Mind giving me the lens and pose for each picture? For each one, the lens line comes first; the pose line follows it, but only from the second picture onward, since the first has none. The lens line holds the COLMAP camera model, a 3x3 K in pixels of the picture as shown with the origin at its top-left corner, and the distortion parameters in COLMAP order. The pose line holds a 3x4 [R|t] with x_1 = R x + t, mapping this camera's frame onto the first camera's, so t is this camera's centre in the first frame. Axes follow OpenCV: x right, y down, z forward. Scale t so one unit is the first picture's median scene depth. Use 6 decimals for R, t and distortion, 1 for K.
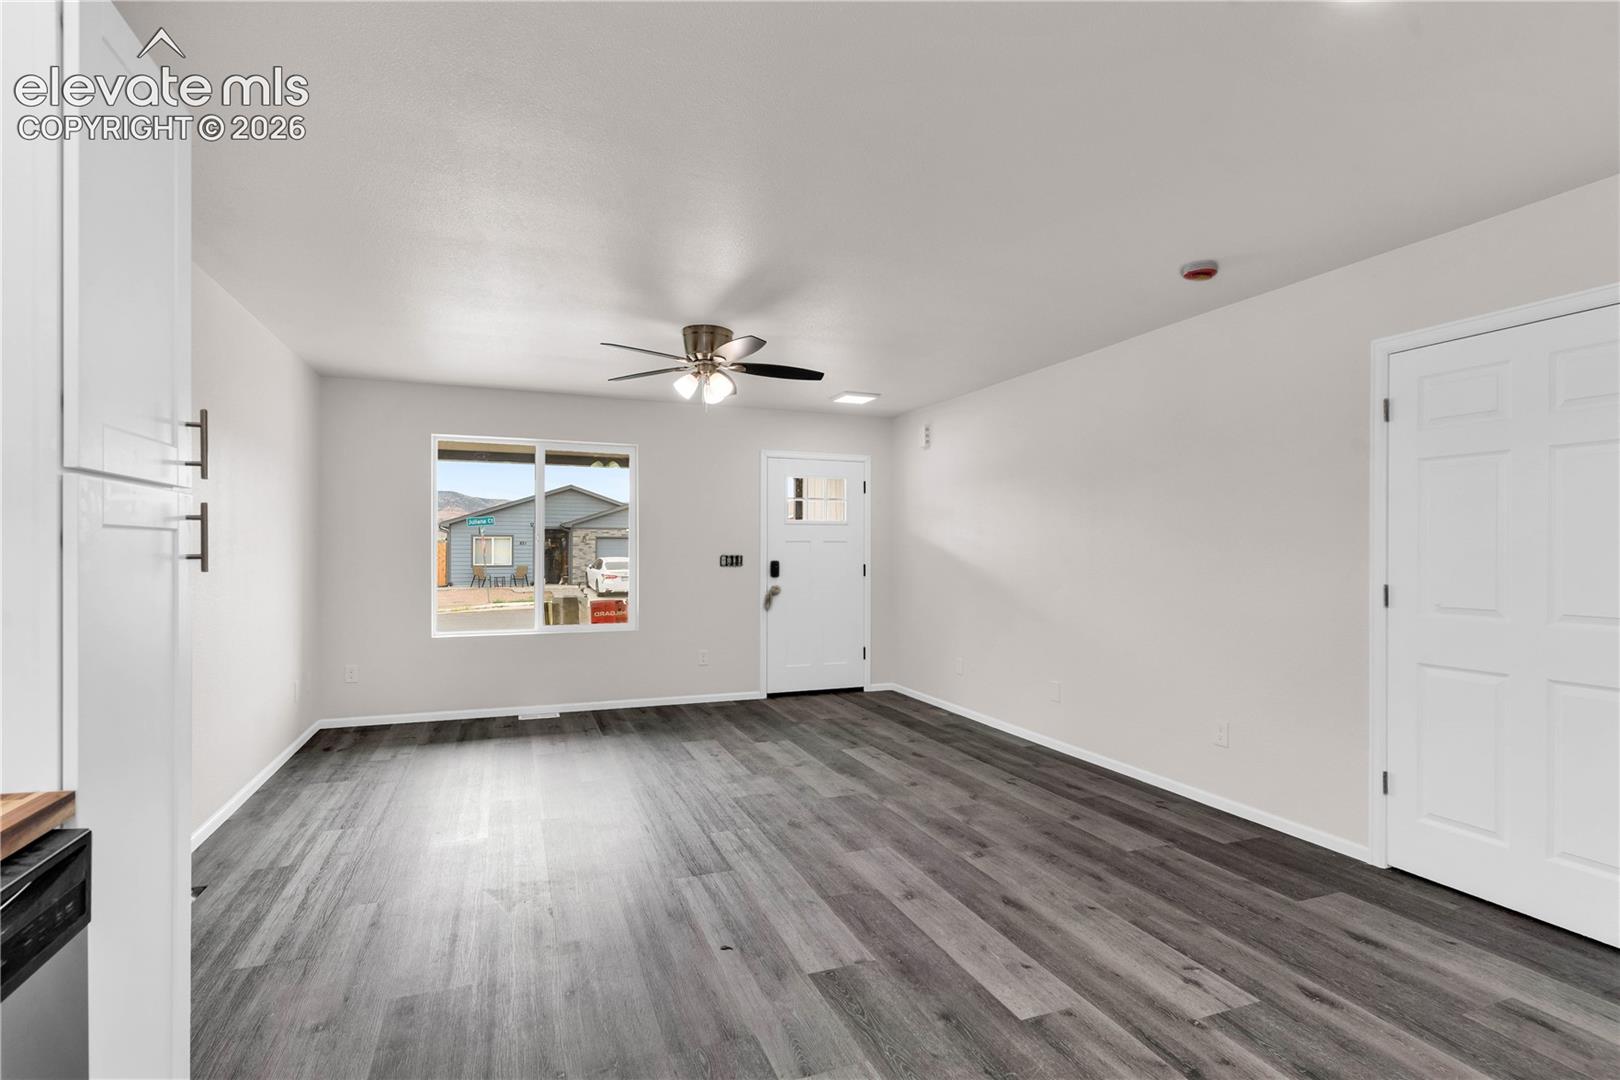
lens RADIAL K [[795.6, 0, 819.9], [0, 795.6, 549.8], [0, 0, 1]] dist [-0.000788, -0.000115]
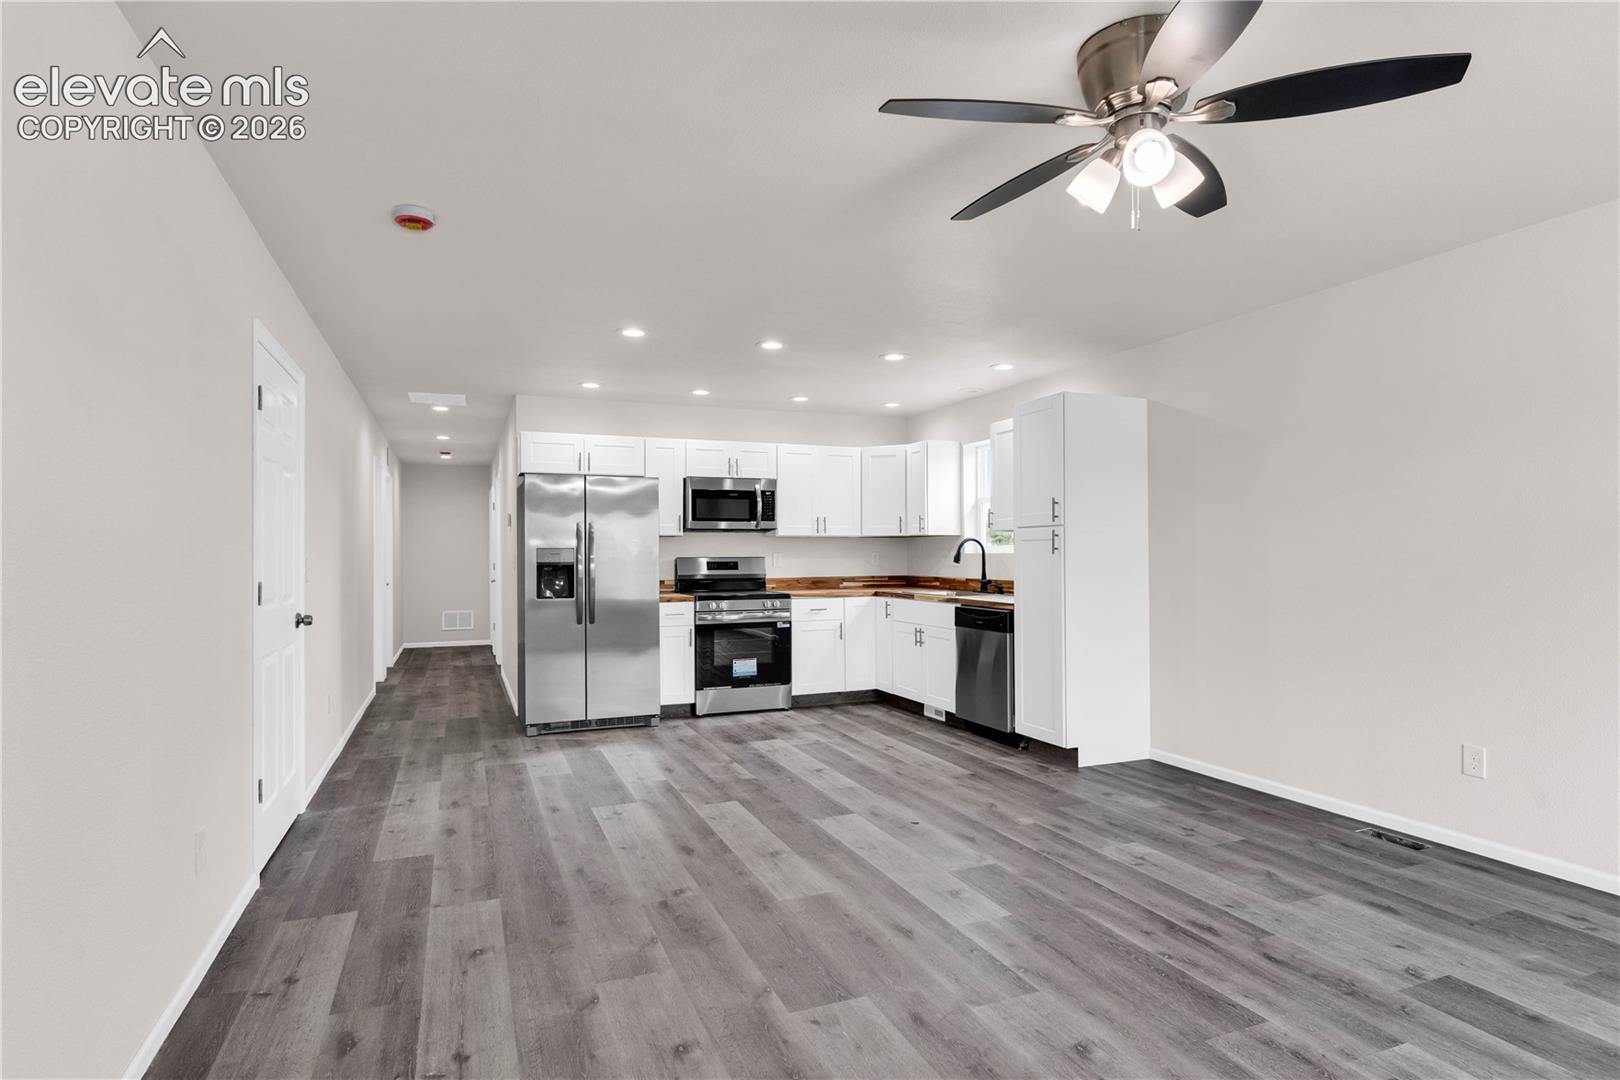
lens RADIAL K [[839.4, 0, 796.2], [0, 839.4, 544.5], [0, 0, 1]] dist [-0.002273, -0.000436]
pose [[-0.999928, 0.004478, 0.011091, 0.044497], [0.004348, 0.999921, -0.011790, 0.010172], [-0.011143, -0.011741, -0.999869, 1.453995]]
